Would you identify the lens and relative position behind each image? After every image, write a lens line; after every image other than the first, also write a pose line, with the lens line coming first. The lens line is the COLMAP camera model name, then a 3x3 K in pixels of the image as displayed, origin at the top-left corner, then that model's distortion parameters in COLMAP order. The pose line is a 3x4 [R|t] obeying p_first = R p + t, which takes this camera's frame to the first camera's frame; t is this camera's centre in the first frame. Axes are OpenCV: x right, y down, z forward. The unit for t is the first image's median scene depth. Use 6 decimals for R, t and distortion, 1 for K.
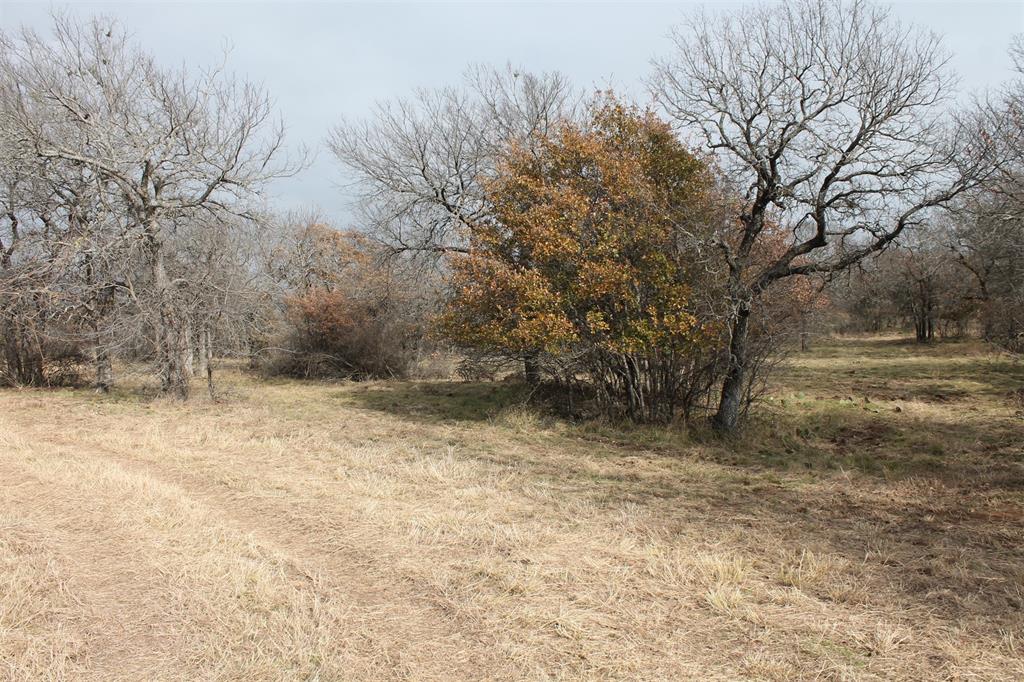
lens RADIAL K [[864.5, 0, 512.0], [0, 864.5, 341.0], [0, 0, 1]] dist [-0.165728, 0.000943]
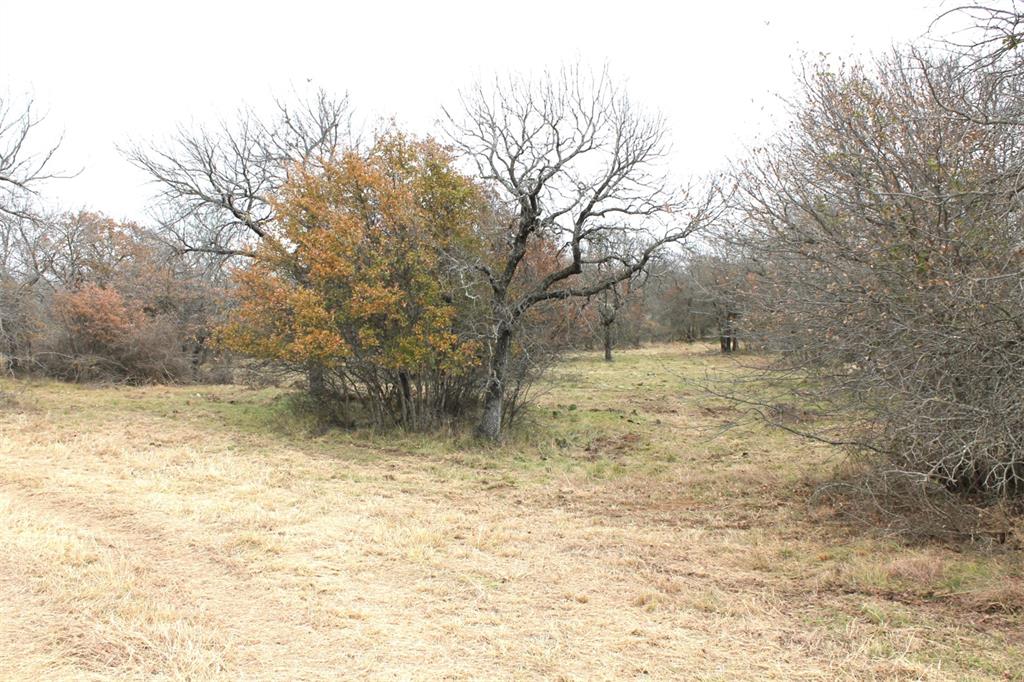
lens RADIAL K [[983.2, 0, 511.2], [0, 983.2, 326.0], [0, 0, 1]] dist [-0.159553, 0.142931]
pose [[0.979226, 0.023762, 0.201374, 0.024618], [-0.020721, 0.999637, -0.017195, -0.019441], [-0.201710, 0.012665, 0.979363, -0.245174]]
